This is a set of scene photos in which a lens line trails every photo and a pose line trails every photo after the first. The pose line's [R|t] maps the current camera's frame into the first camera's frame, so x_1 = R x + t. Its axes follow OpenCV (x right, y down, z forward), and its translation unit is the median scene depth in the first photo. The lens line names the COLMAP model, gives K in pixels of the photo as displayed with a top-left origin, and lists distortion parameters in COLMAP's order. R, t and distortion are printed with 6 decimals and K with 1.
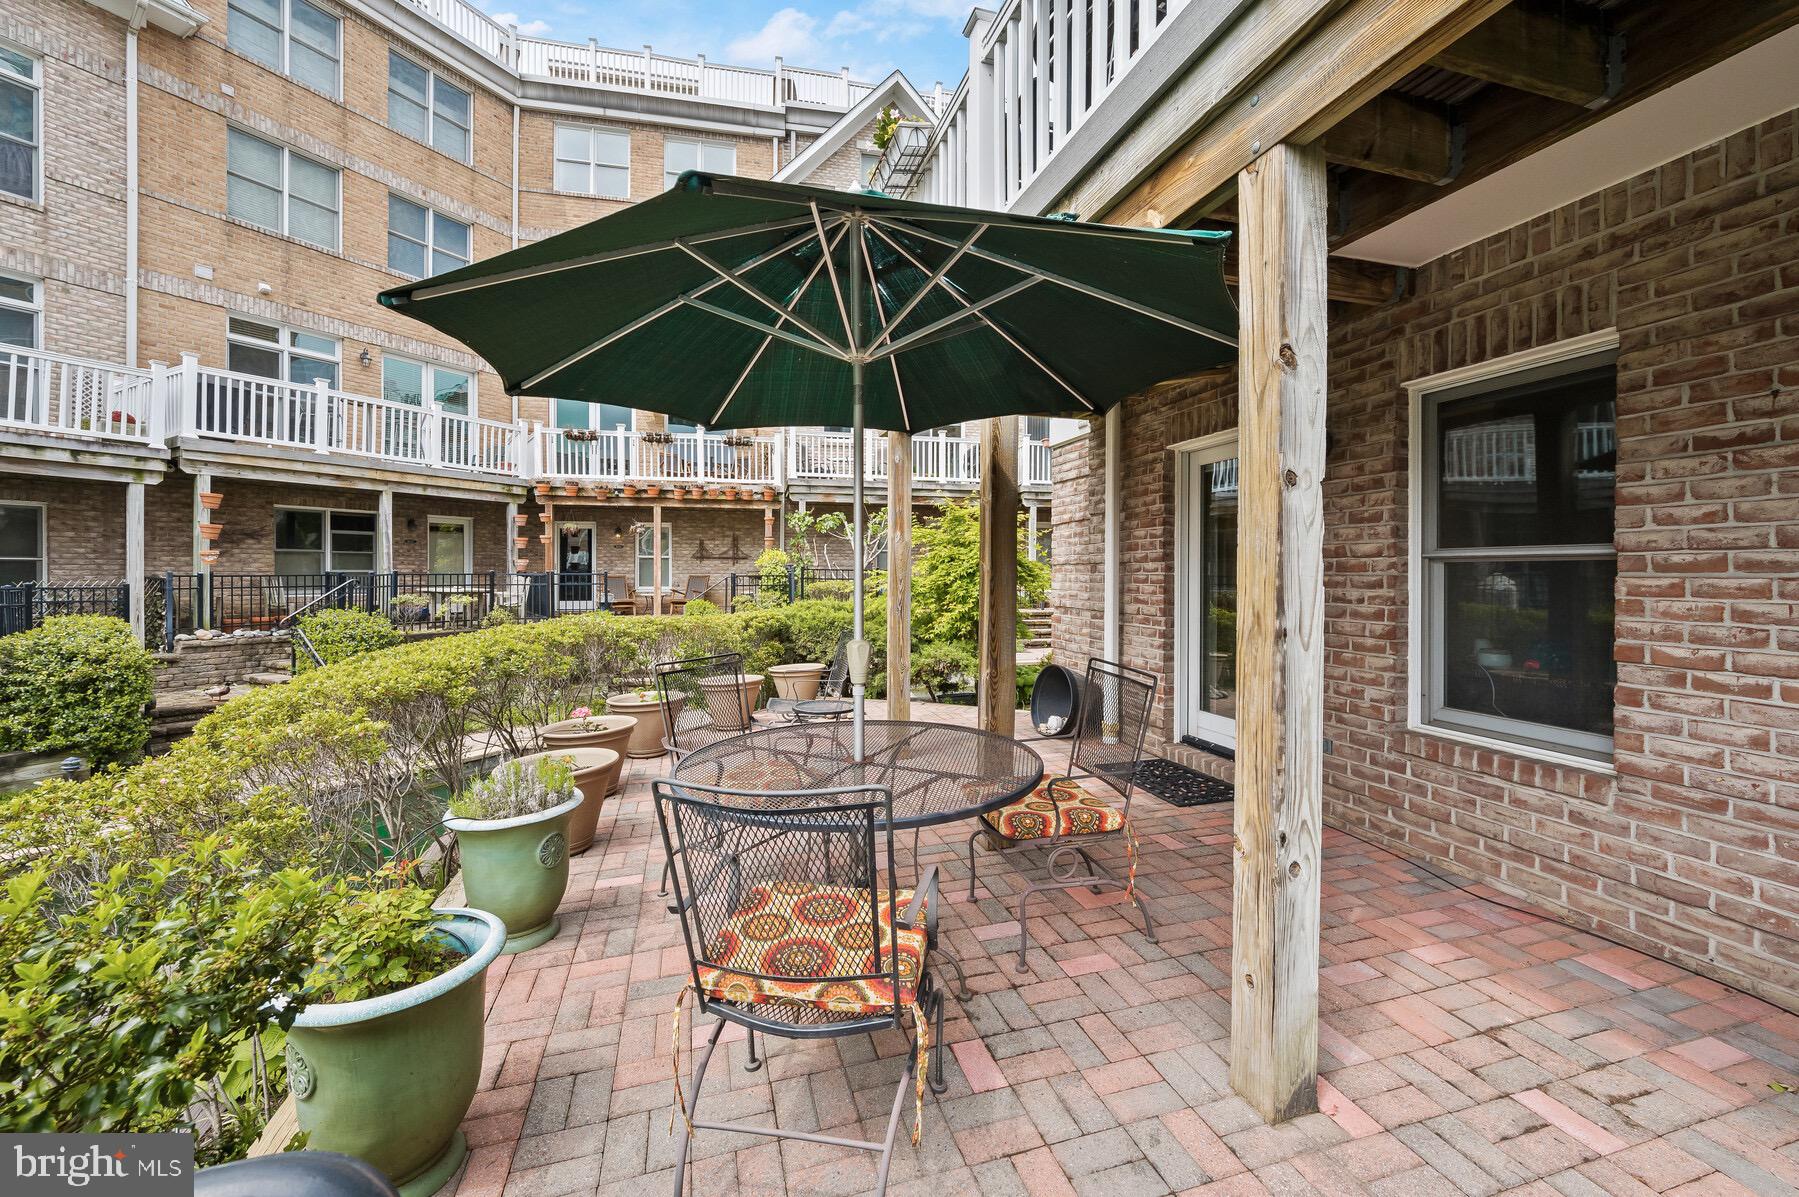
lens RADIAL K [[718.7, 0, 904.2], [0, 718.7, 573.7], [0, 0, 1]] dist [-0.002340, 0.000215]
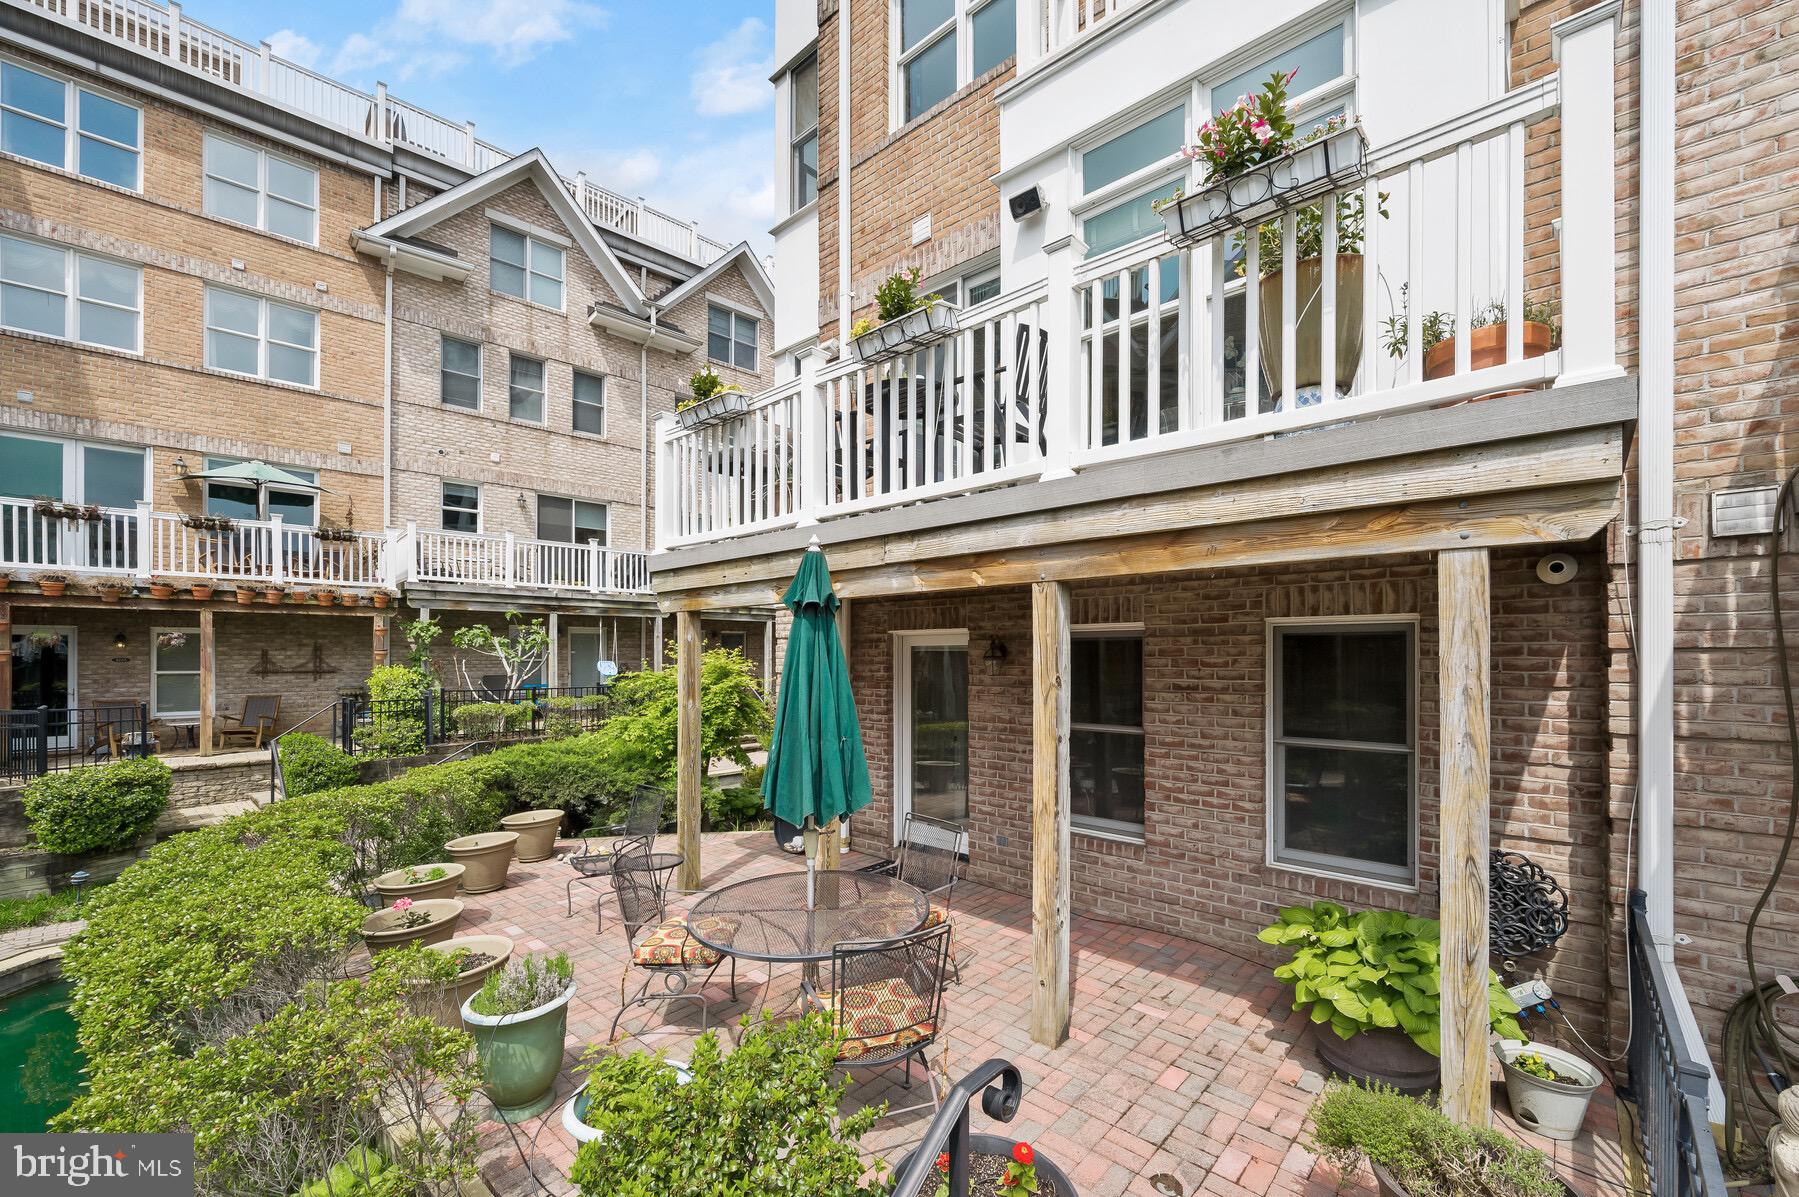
lens RADIAL K [[731.2, 0, 906.3], [0, 731.2, 646.7], [0, 0, 1]] dist [-0.000619, -0.000013]
pose [[0.852766, 0.002157, 0.522289, -0.500232], [0.004020, 0.999935, -0.010694, -0.197465], [-0.522278, 0.011219, 0.852702, -0.310985]]
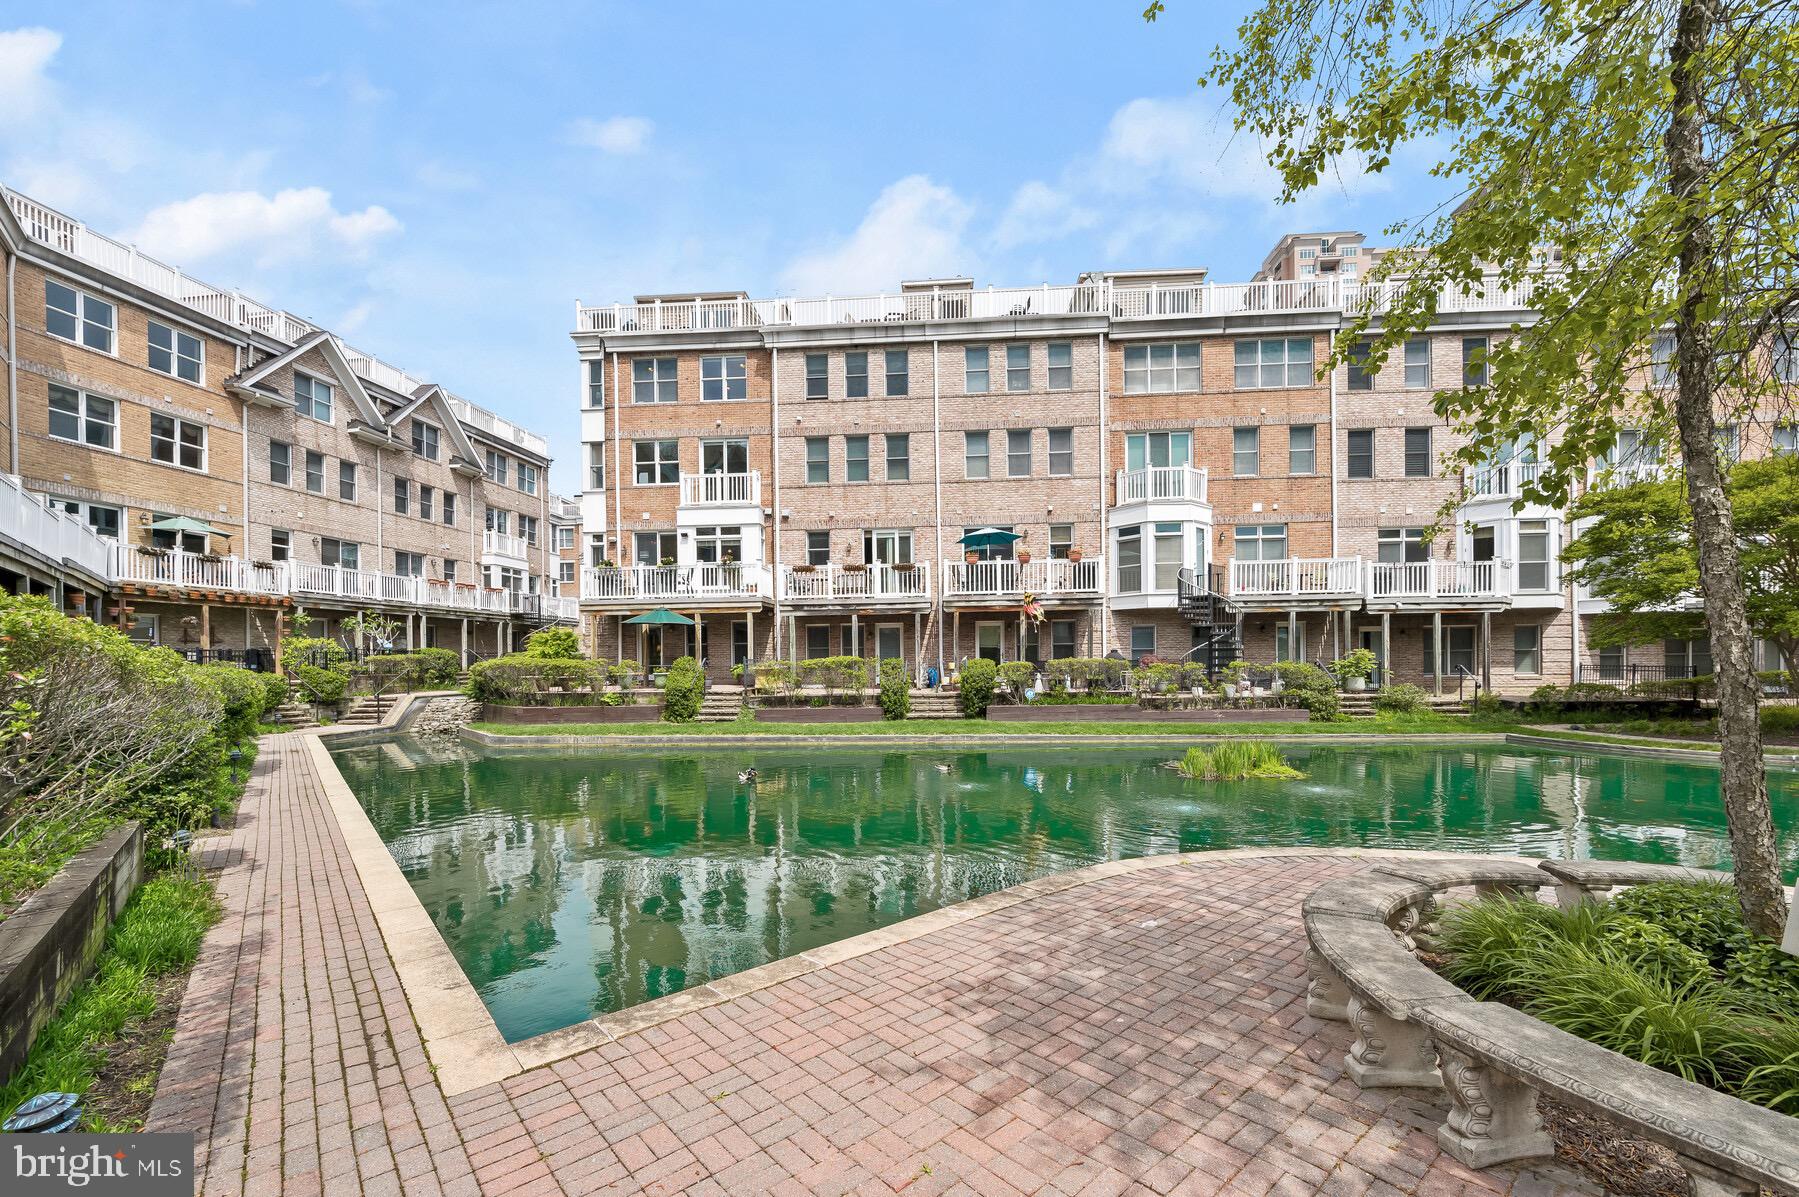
lens RADIAL K [[731.2, 0, 906.3], [0, 731.2, 646.7], [0, 0, 1]] dist [-0.000619, -0.000013]
pose [[0.340290, 0.007805, 0.940288, -5.625782], [0.016855, 0.999754, -0.014398, 0.154680], [-0.940169, 0.020748, 0.340075, -3.731746]]
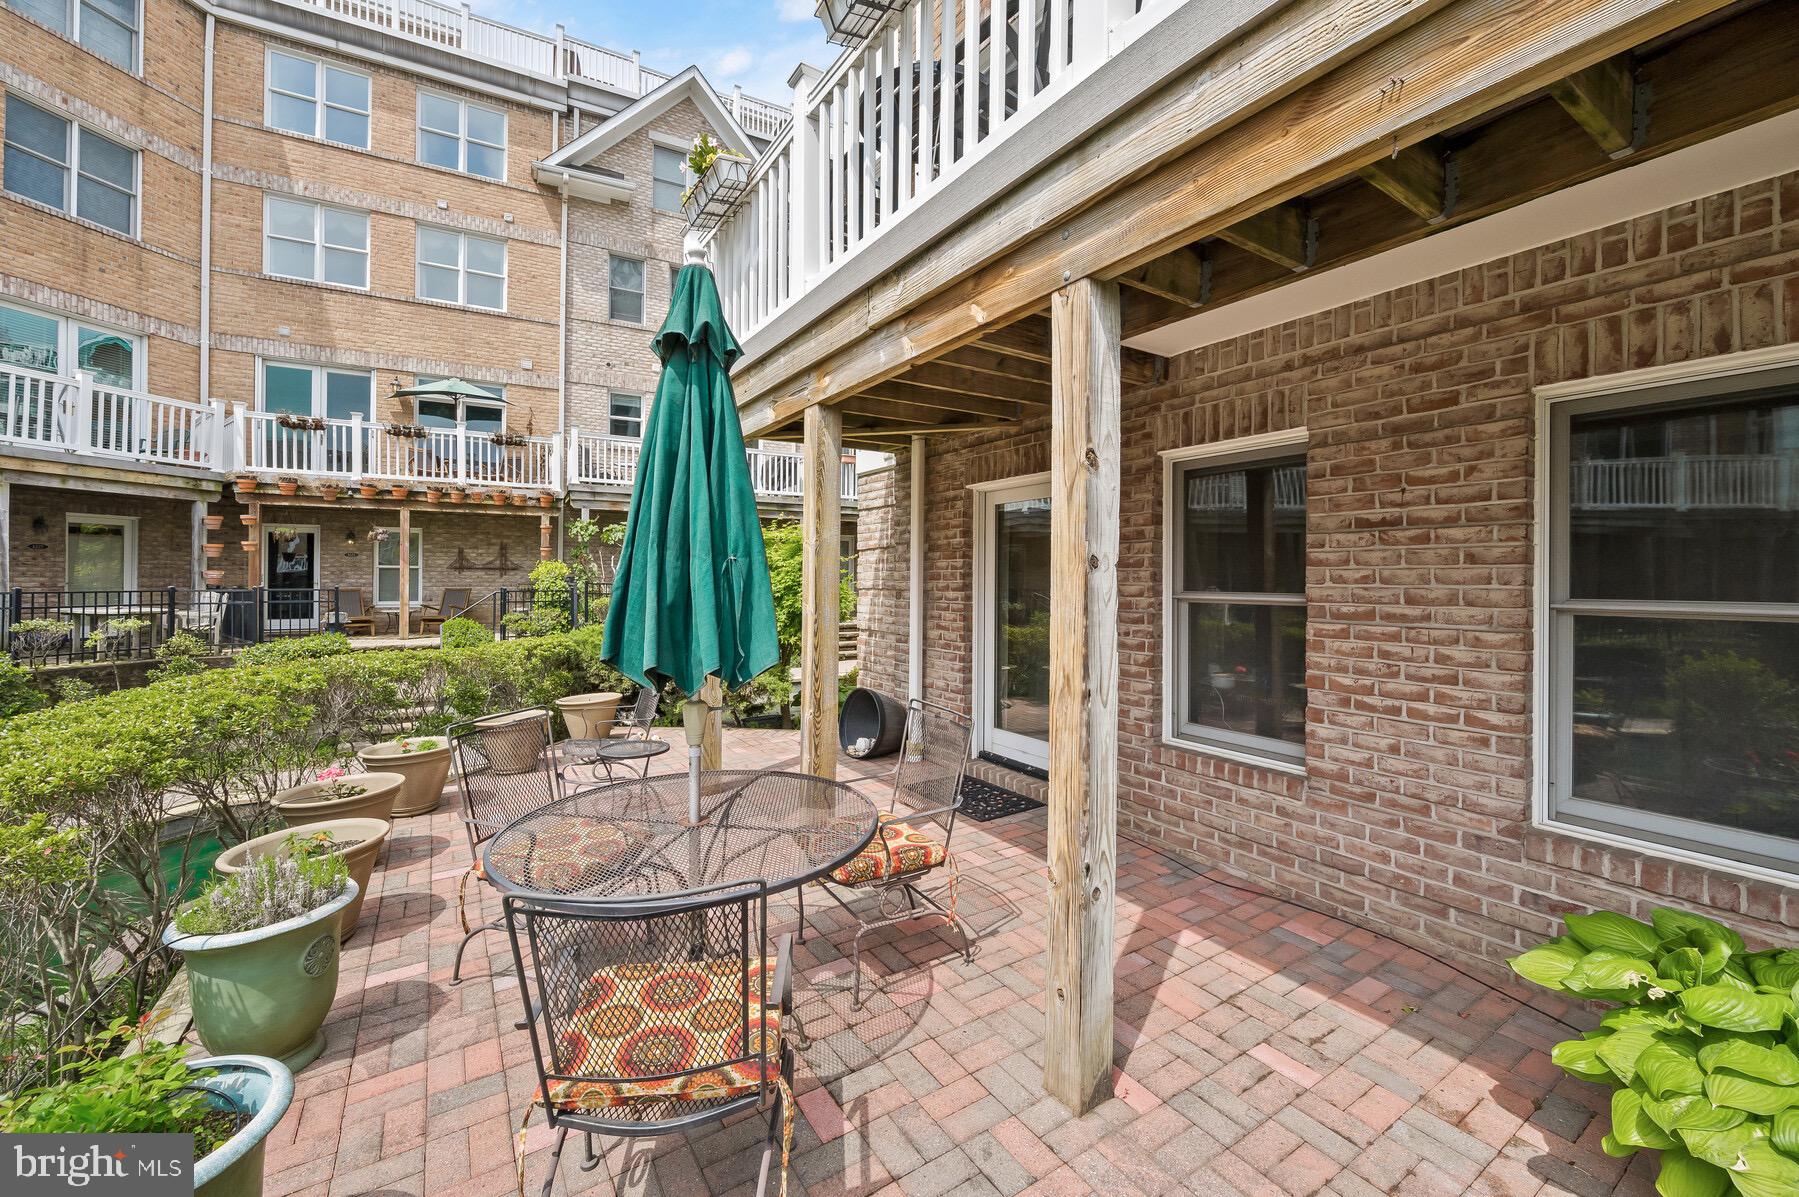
lens RADIAL K [[718.7, 0, 904.2], [0, 718.7, 573.7], [0, 0, 1]] dist [-0.002340, 0.000215]
pose [[0.958749, 0.005018, 0.284209, -0.048927], [-0.003061, 0.999968, -0.007329, -0.053425], [-0.284237, 0.006157, 0.958734, -0.021537]]
